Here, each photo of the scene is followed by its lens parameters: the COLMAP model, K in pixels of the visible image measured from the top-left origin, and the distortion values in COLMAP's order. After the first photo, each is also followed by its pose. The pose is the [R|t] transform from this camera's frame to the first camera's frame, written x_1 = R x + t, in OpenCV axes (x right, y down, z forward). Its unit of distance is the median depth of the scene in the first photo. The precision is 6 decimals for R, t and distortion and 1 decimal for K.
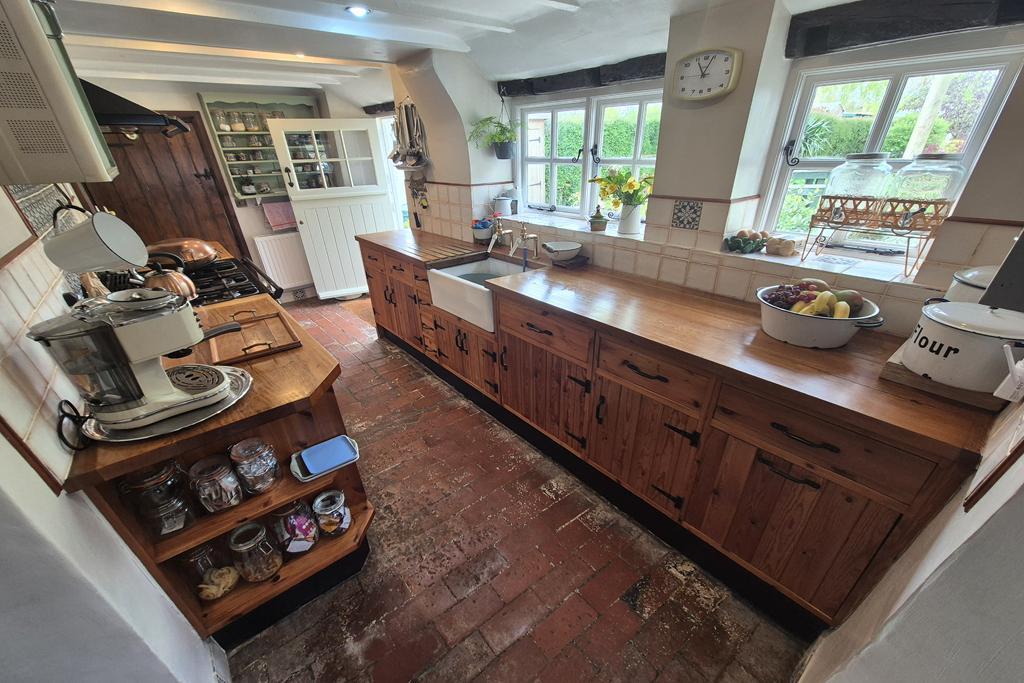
lens RADIAL K [[389.1, 0, 513.3], [0, 389.1, 368.8], [0, 0, 1]] dist [0.001433, 0.000232]
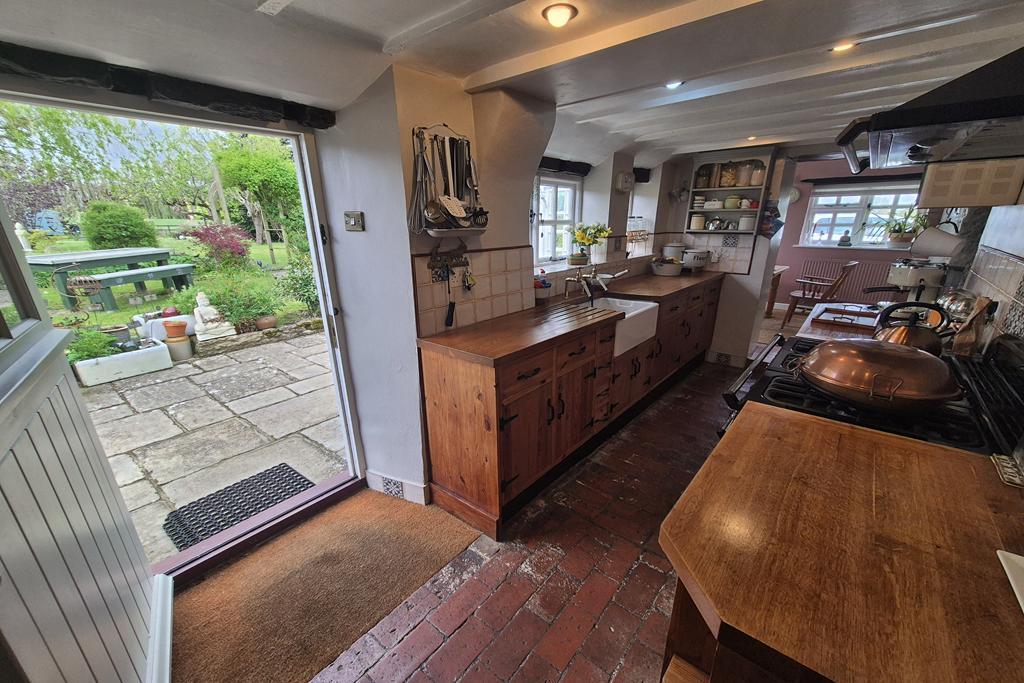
lens RADIAL K [[380.3, 0, 512.0], [0, 380.3, 341.5], [0, 0, 1]] dist [-0.000033, -0.000001]
pose [[-0.123159, -0.271088, 0.954643, -0.735917], [0.502969, 0.812210, 0.295529, -0.417938], [-0.855485, 0.516553, 0.036318, 0.811567]]
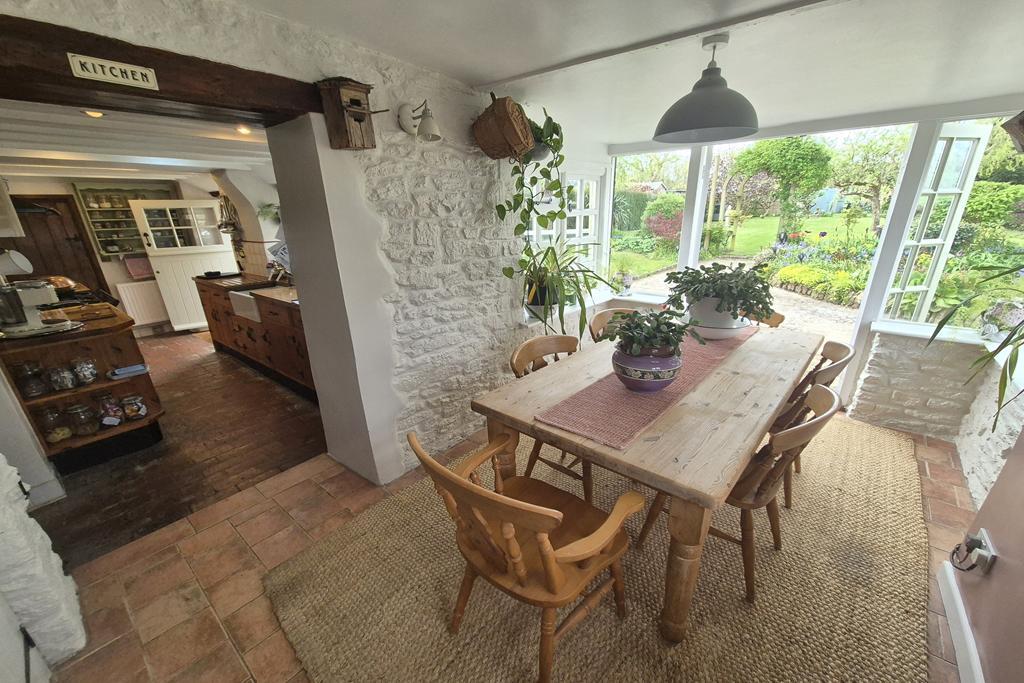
lens RADIAL K [[401.5, 0, 513.2], [0, 401.5, 369.8], [0, 0, 1]] dist [-0.001044, -0.000144]
pose [[0.984274, -0.060395, 0.166003, 0.428628], [0.084492, 0.986230, -0.142165, 0.265752], [-0.155131, 0.153956, 0.975824, -0.498984]]
